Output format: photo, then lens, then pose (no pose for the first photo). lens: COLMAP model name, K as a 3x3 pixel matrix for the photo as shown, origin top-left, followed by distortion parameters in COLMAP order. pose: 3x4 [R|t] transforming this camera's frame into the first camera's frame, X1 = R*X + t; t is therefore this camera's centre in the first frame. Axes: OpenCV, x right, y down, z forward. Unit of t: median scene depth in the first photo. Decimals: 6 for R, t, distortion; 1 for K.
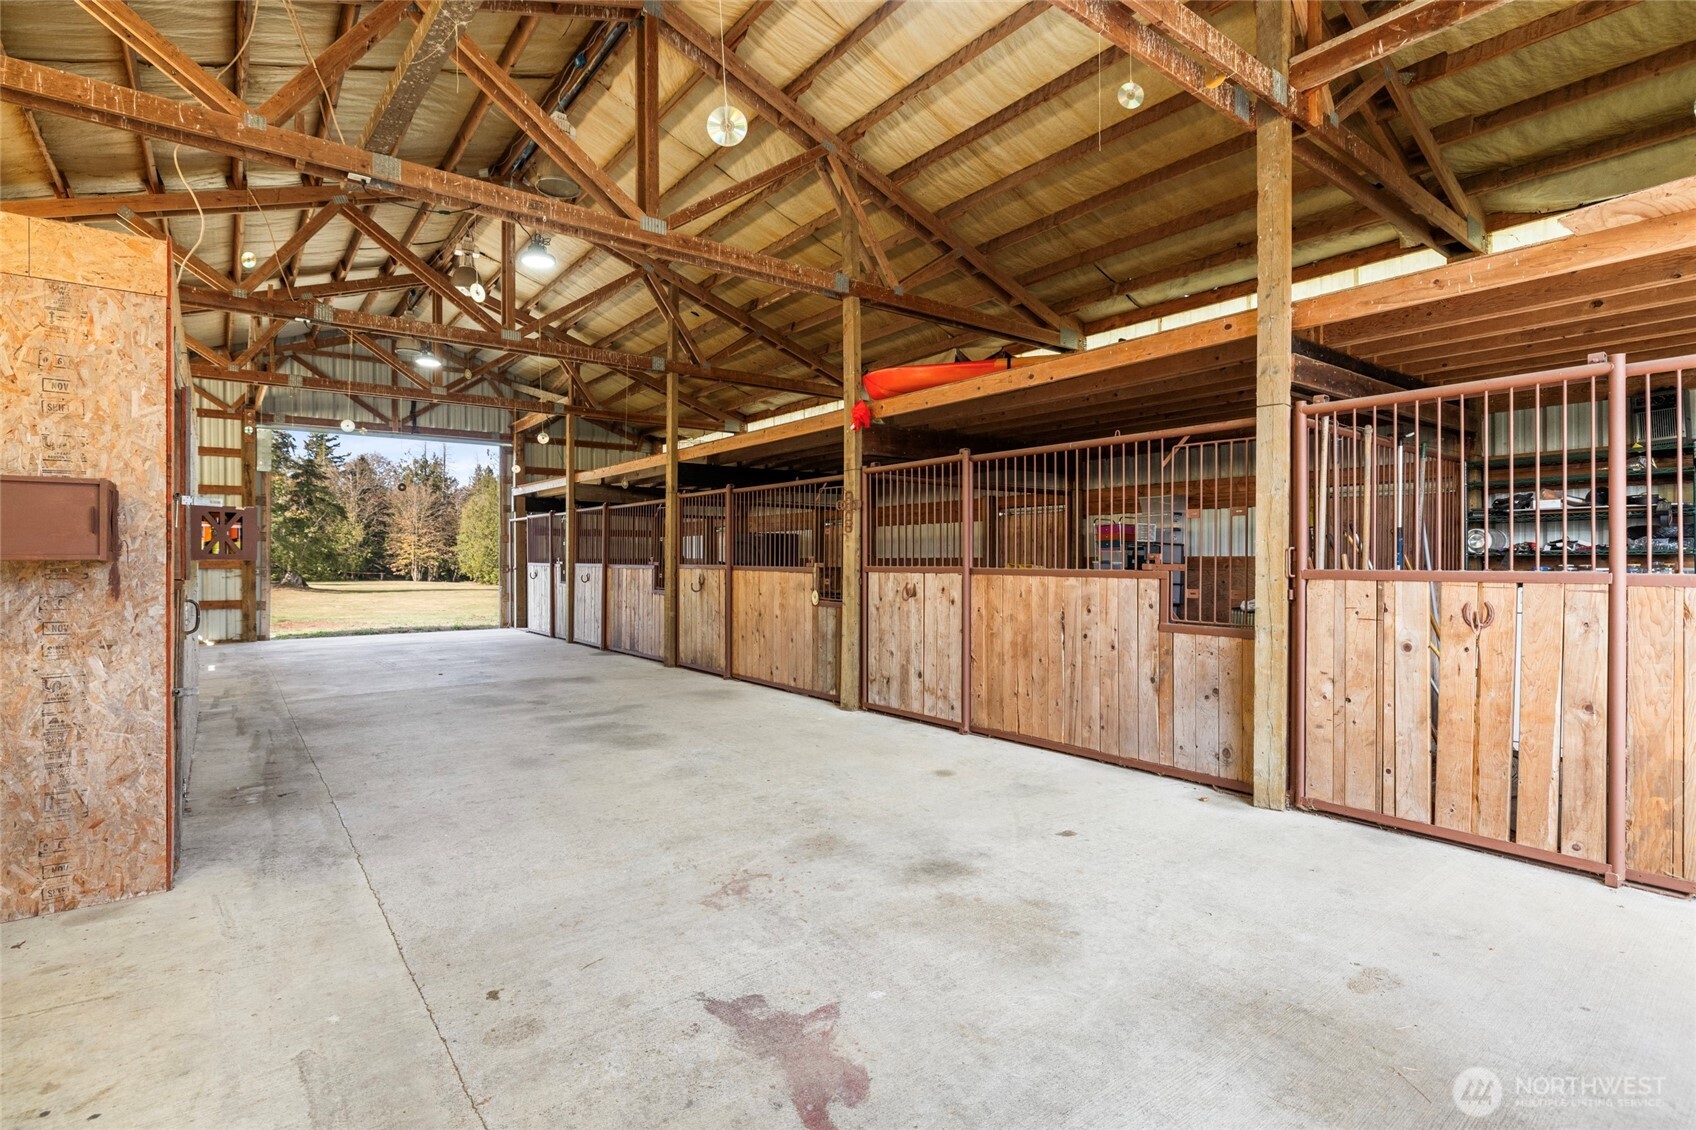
lens RADIAL K [[812.6, 0, 844.2], [0, 812.6, 560.4], [0, 0, 1]] dist [-0.002706, -0.000102]
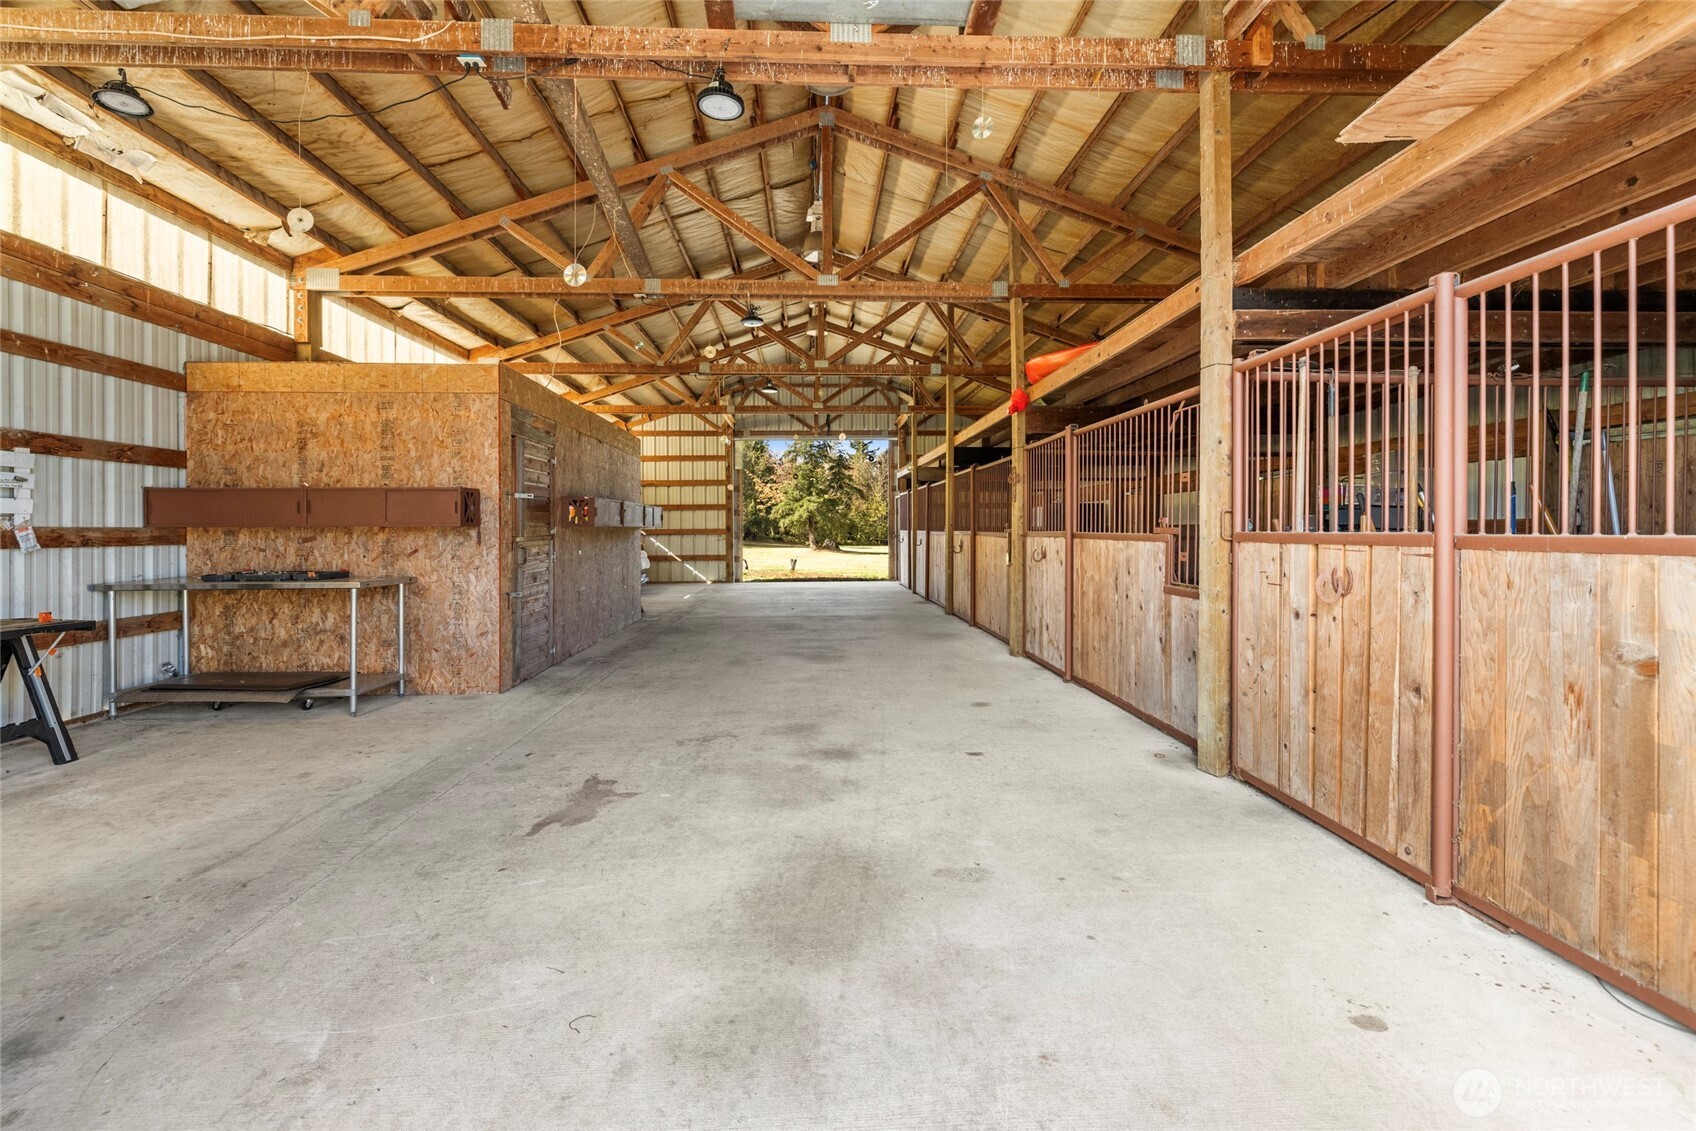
lens RADIAL K [[730.9, 0, 845.0], [0, 730.9, 531.1], [0, 0, 1]] dist [0.001529, 0.000063]
pose [[0.821672, -0.000591, -0.569960, 0.483441], [0.001725, 0.999997, 0.001450, 0.005834], [0.569958, -0.002175, 0.821671, 0.008998]]
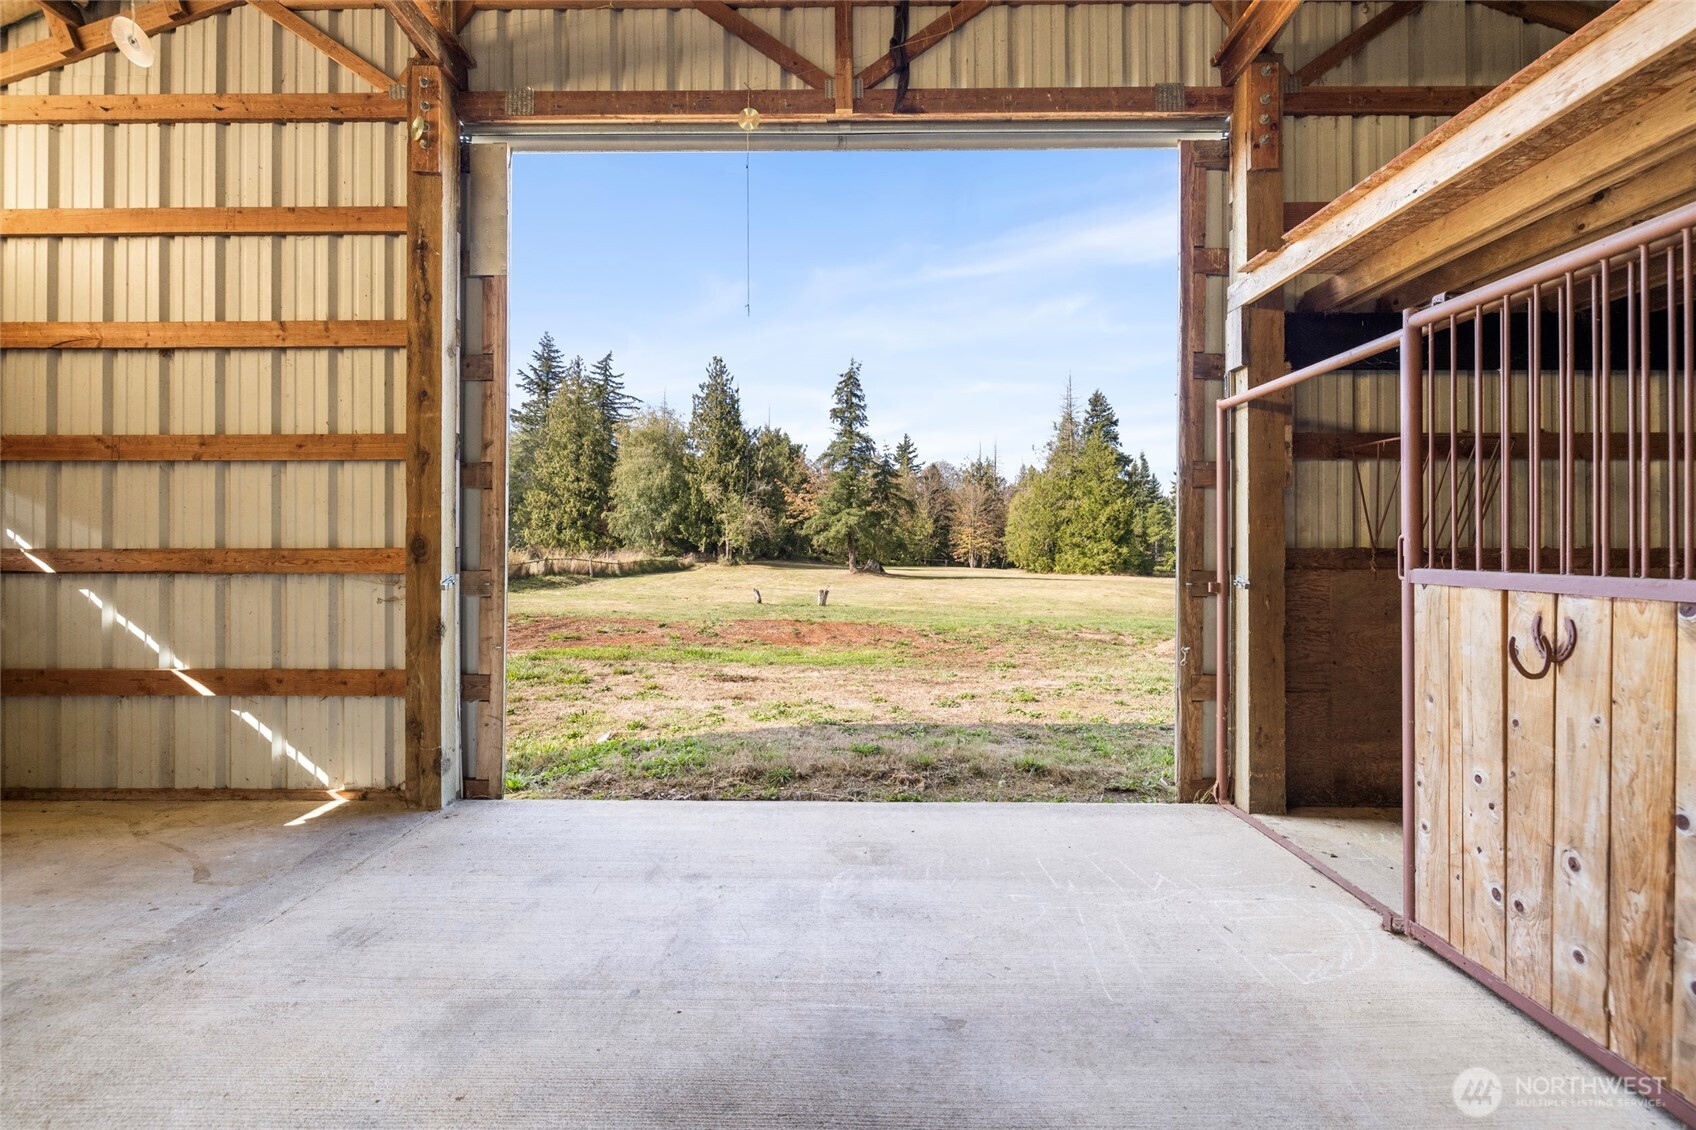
lens RADIAL K [[713.9, 0, 834.9], [0, 713.9, 551.9], [0, 0, 1]] dist [-0.000661, -0.000074]
pose [[0.778913, 0.007342, -0.627089, -0.961969], [-0.005549, 0.999973, 0.004815, -0.003003], [0.627107, -0.000271, 0.778933, 1.951945]]
